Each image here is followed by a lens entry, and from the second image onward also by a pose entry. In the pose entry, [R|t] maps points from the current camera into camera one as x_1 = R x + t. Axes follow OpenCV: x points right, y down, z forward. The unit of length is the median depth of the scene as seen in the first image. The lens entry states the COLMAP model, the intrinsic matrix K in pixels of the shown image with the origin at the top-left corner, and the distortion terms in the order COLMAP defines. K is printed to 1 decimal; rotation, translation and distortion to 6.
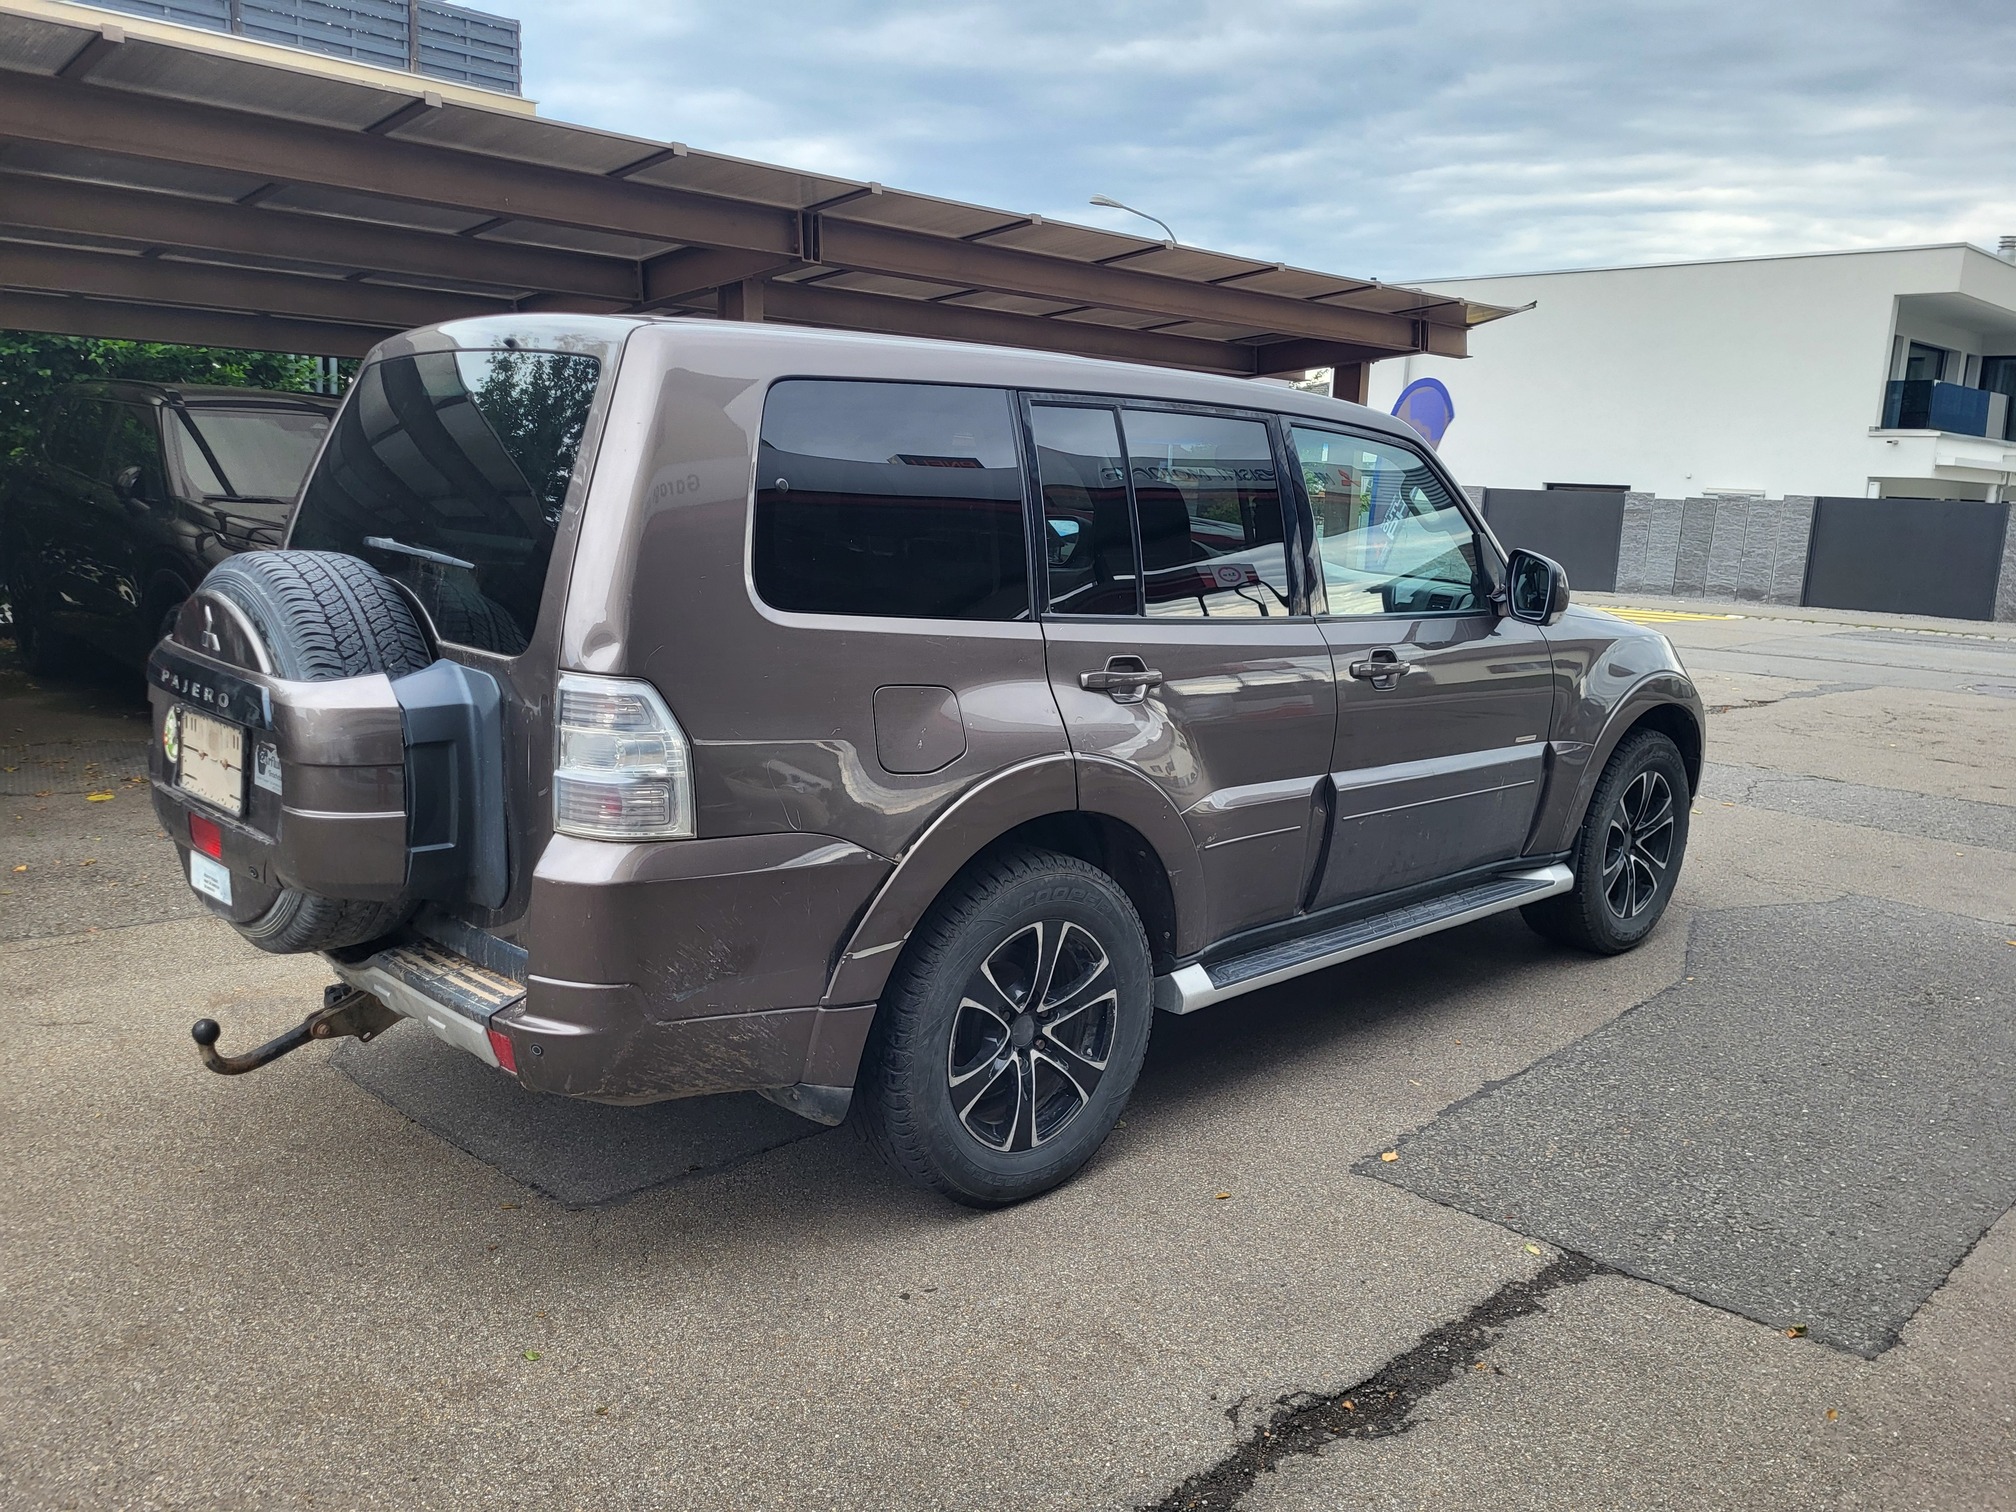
lens RADIAL K [[1550.5, 0, 986.1], [0, 1550.5, 755.1], [0, 0, 1]] dist [0.052822, -0.051158]
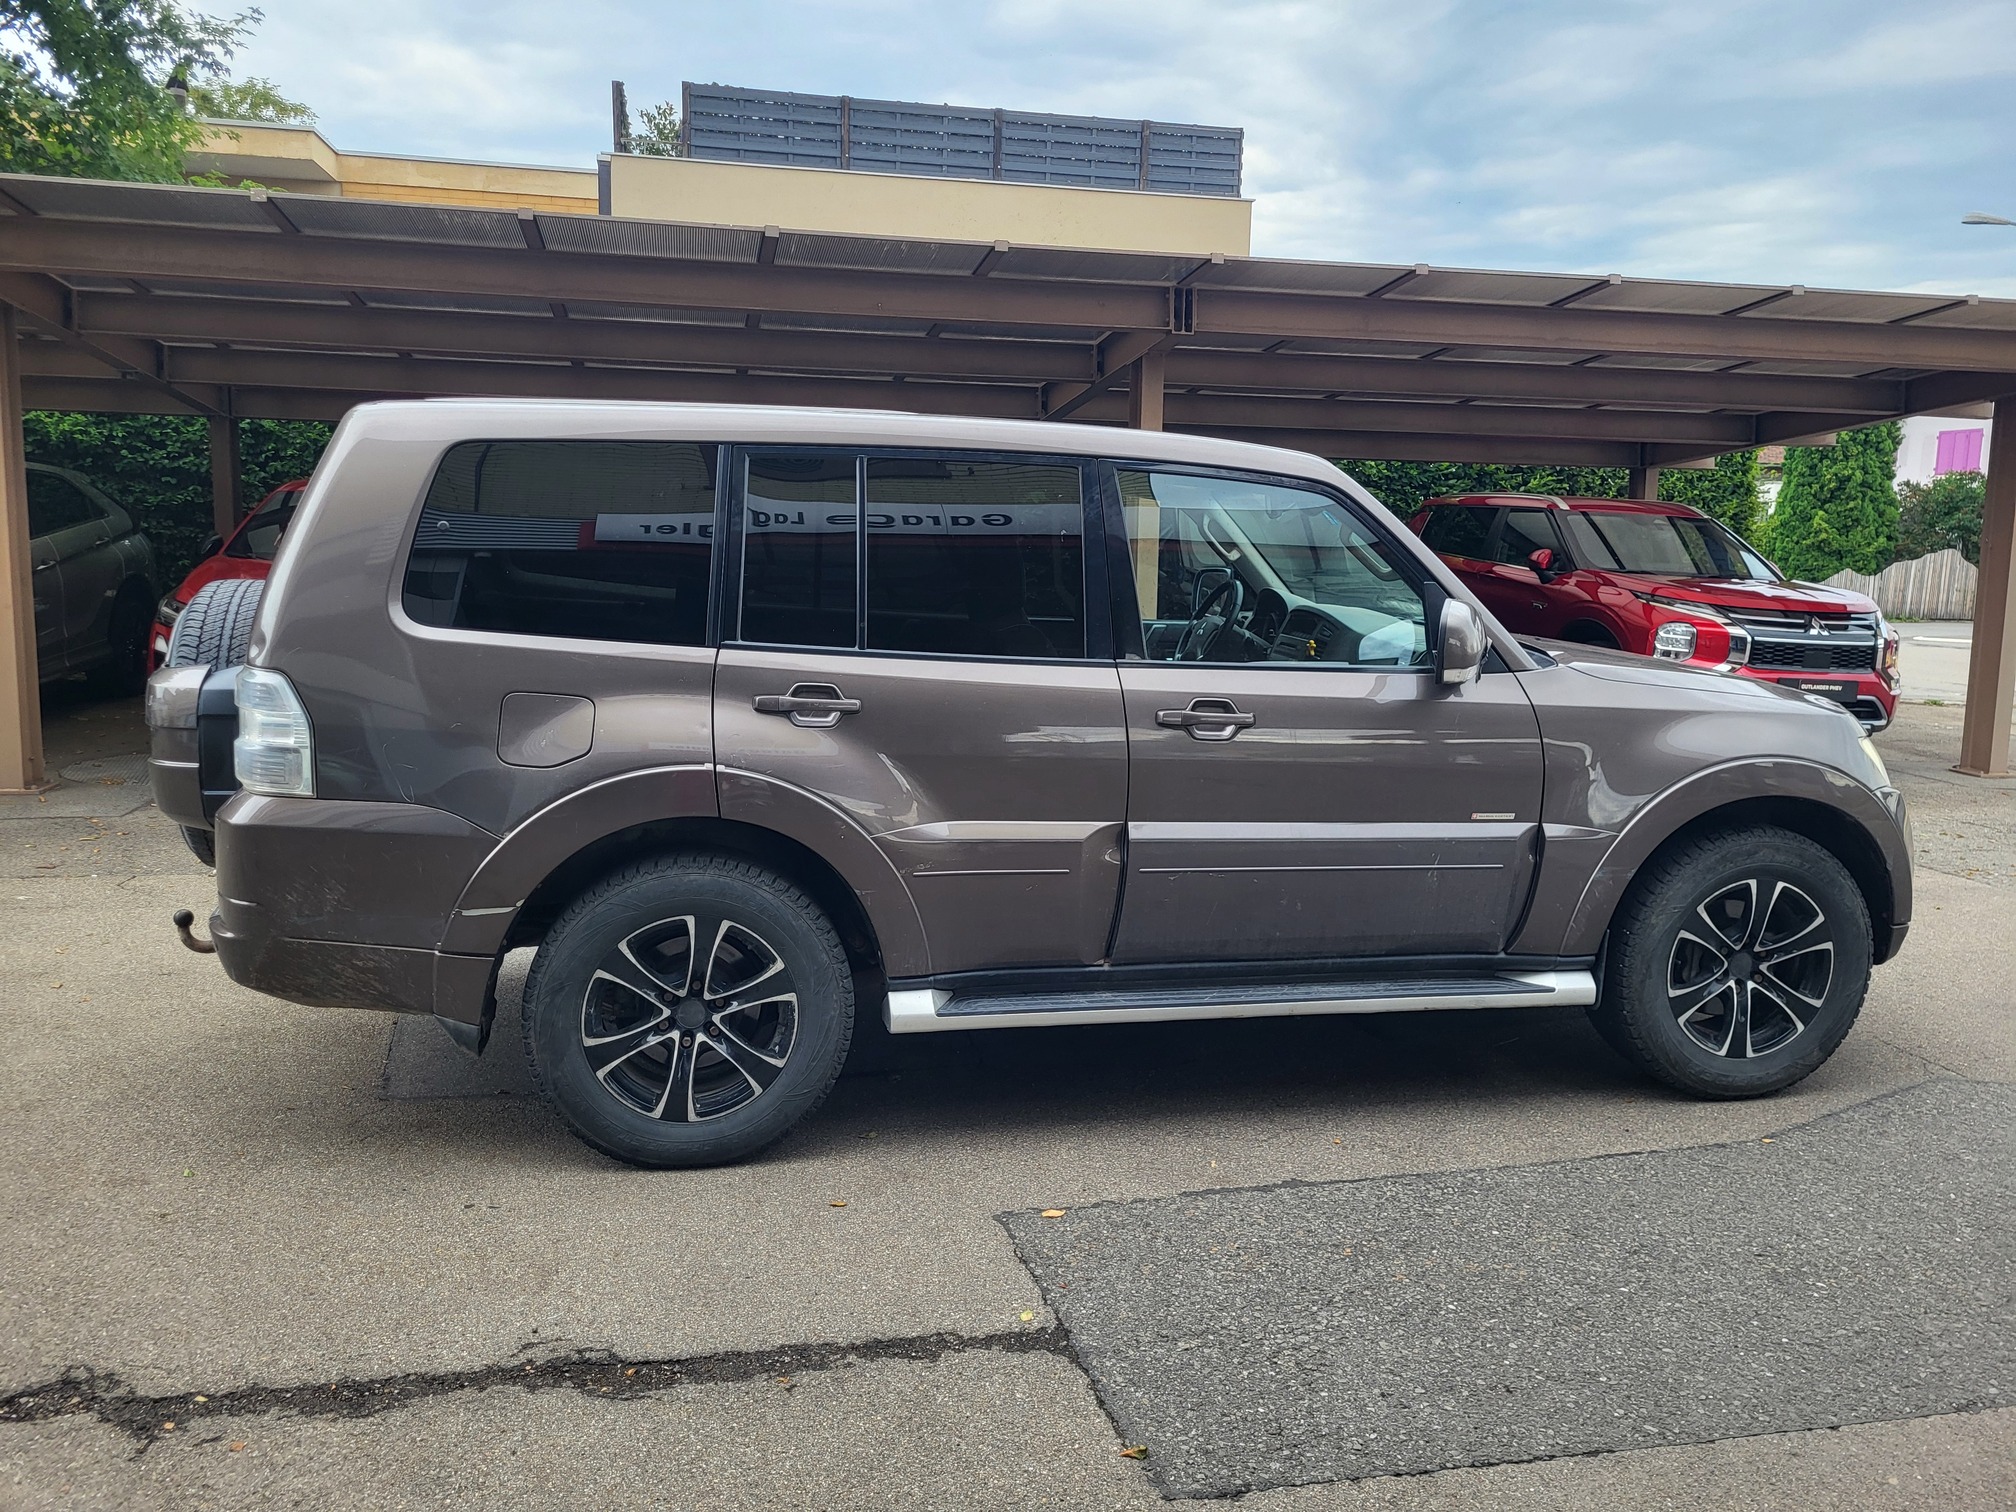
lens RADIAL K [[1553.4, 0, 1003.1], [0, 1553.4, 739.8], [0, 0, 1]] dist [0.057475, -0.052503]
pose [[0.850920, 0.056242, -0.522277, 0.774393], [-0.086294, 0.995711, -0.033371, -0.000110], [0.518160, 0.073465, 0.852123, 0.147775]]
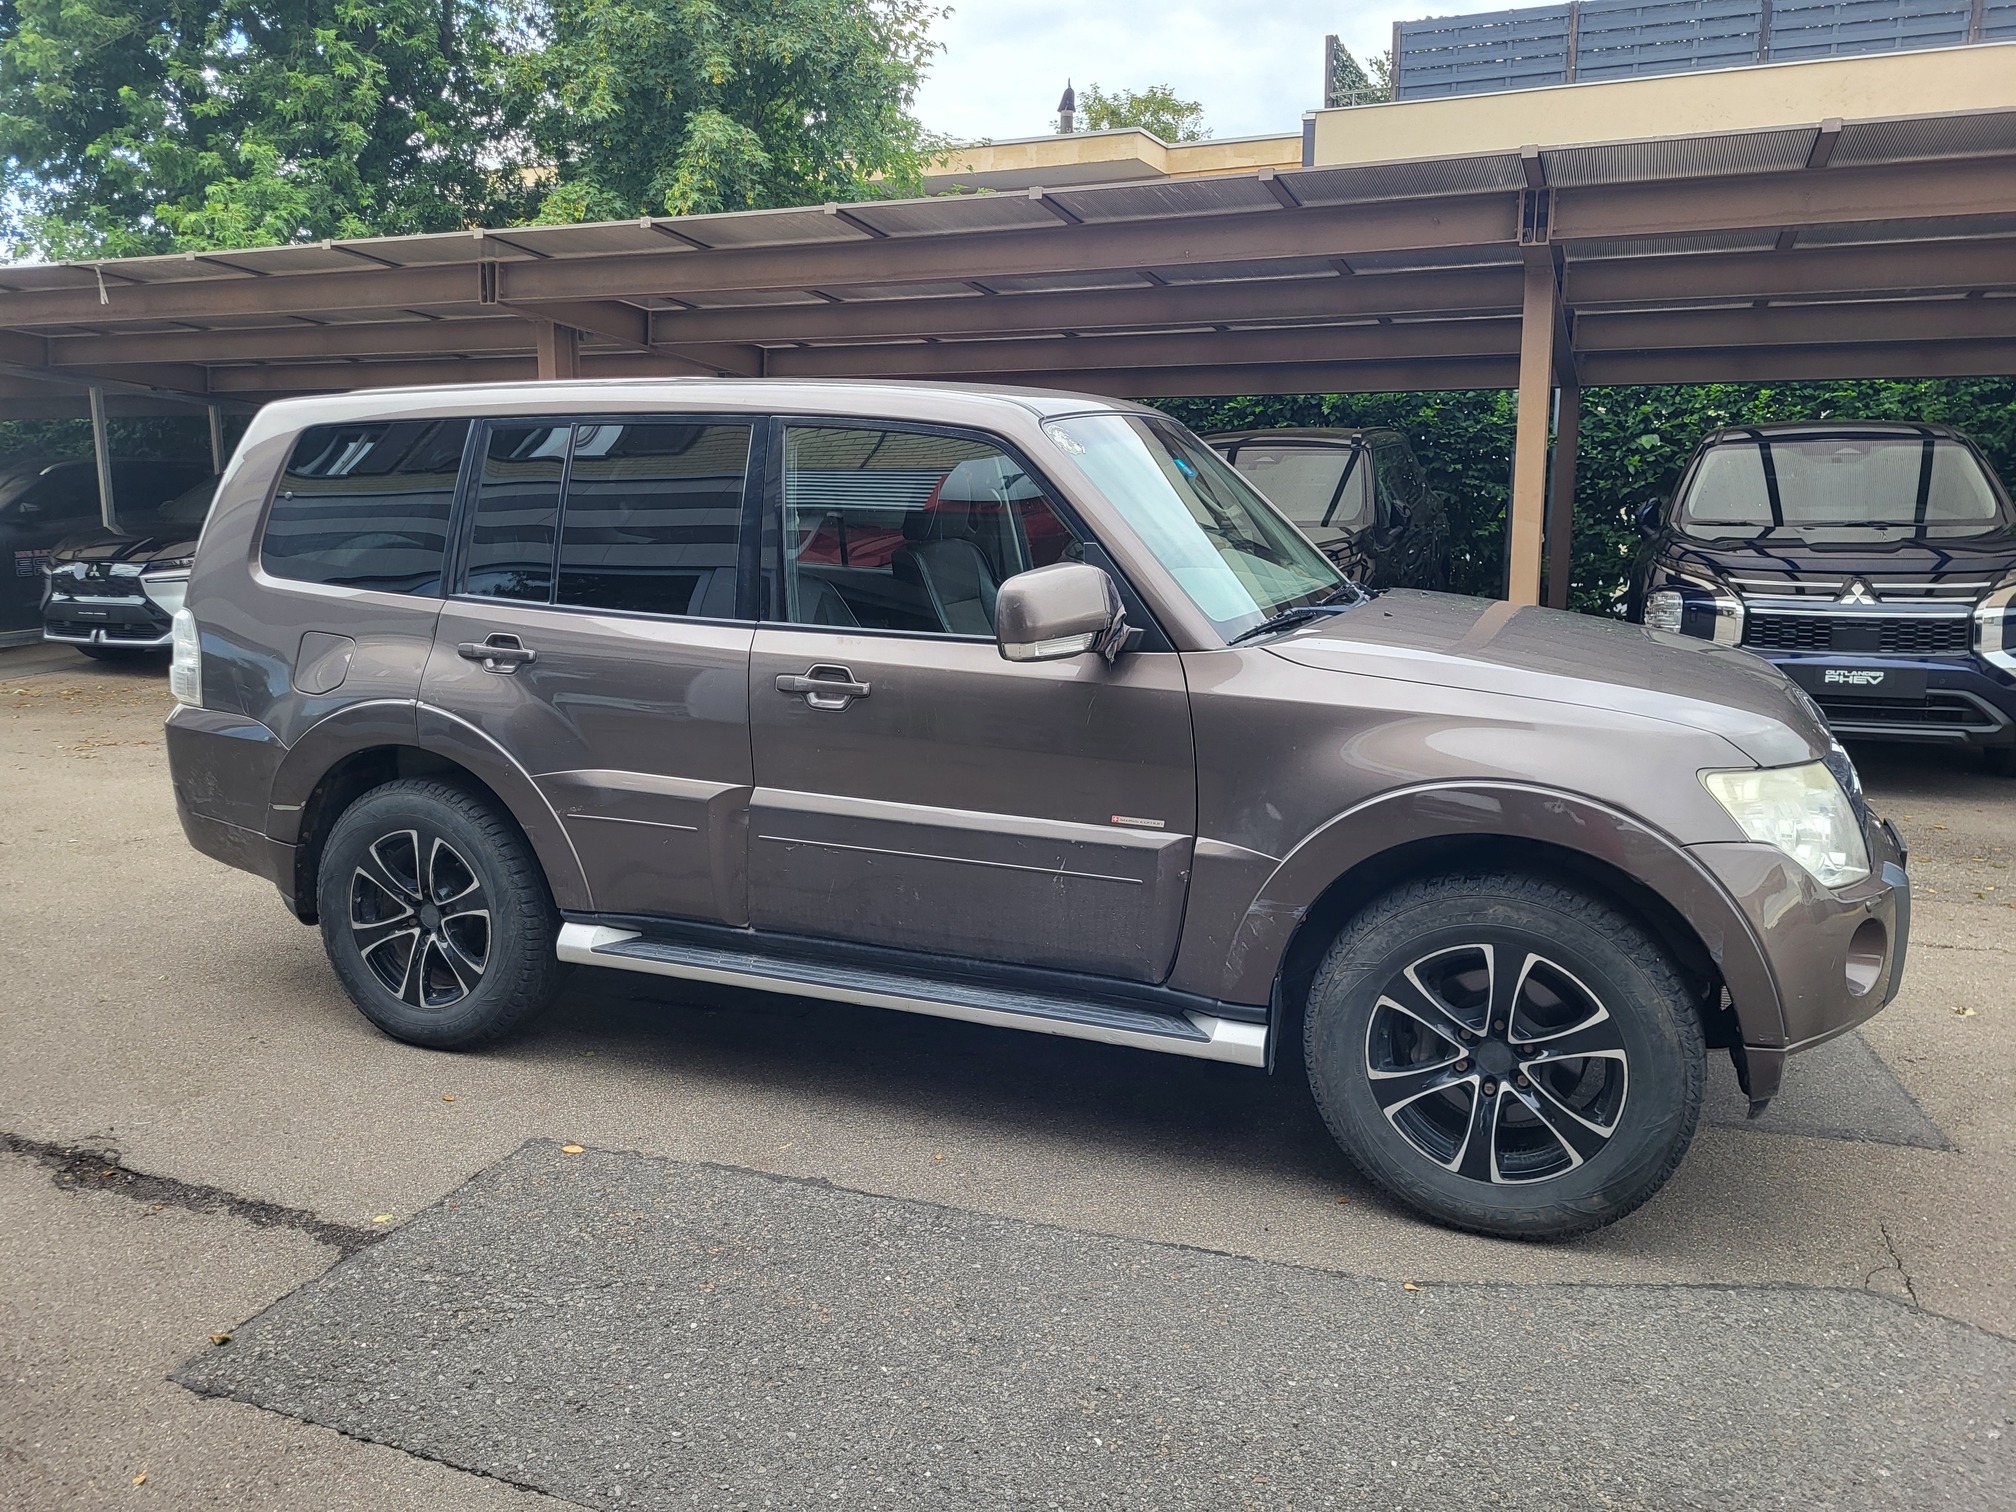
lens RADIAL K [[1540.3, 0, 960.3], [0, 1540.3, 742.5], [0, 0, 1]] dist [0.057253, -0.052312]
pose [[0.387678, 0.121229, -0.913789, 1.331460], [-0.147712, 0.986674, 0.068231, -0.115426], [0.909883, 0.108526, 0.400418, 0.857170]]
